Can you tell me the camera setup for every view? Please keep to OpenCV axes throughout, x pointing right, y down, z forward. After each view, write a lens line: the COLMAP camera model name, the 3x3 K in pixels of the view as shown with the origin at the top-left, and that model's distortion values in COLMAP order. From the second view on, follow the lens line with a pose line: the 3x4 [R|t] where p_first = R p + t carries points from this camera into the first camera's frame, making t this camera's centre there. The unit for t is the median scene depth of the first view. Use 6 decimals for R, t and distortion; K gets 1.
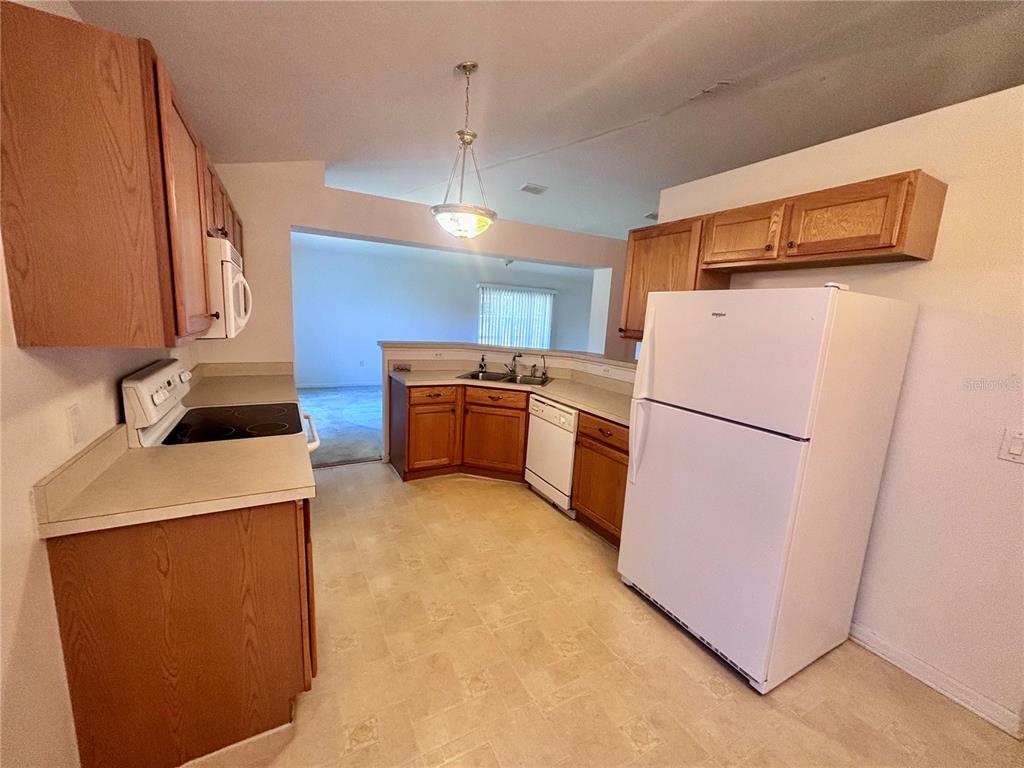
lens RADIAL K [[409.4, 0, 512.0], [0, 409.4, 384.0], [0, 0, 1]] dist [0.000473, -0.000177]
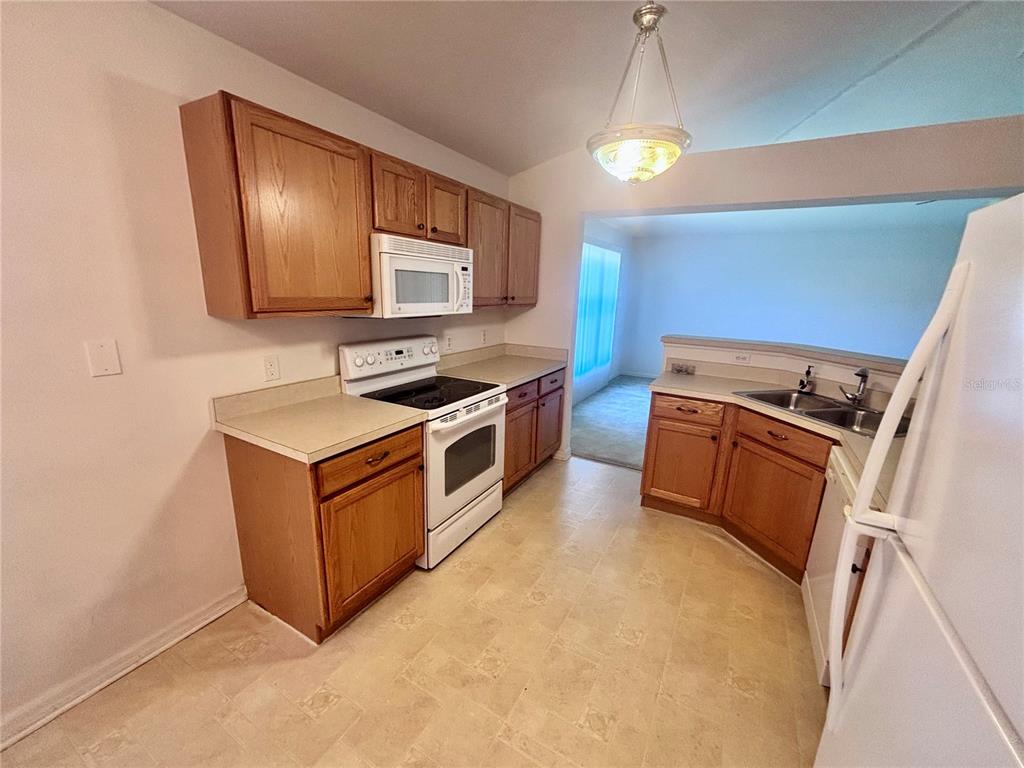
lens RADIAL K [[417.4, 0, 512.0], [0, 417.4, 384.0], [0, 0, 1]] dist [0.001900, 0.000180]
pose [[0.521230, 0.158812, -0.838509, 0.267190], [-0.146648, 0.984585, 0.095320, -0.044005], [0.840722, 0.073282, 0.536485, 0.323858]]
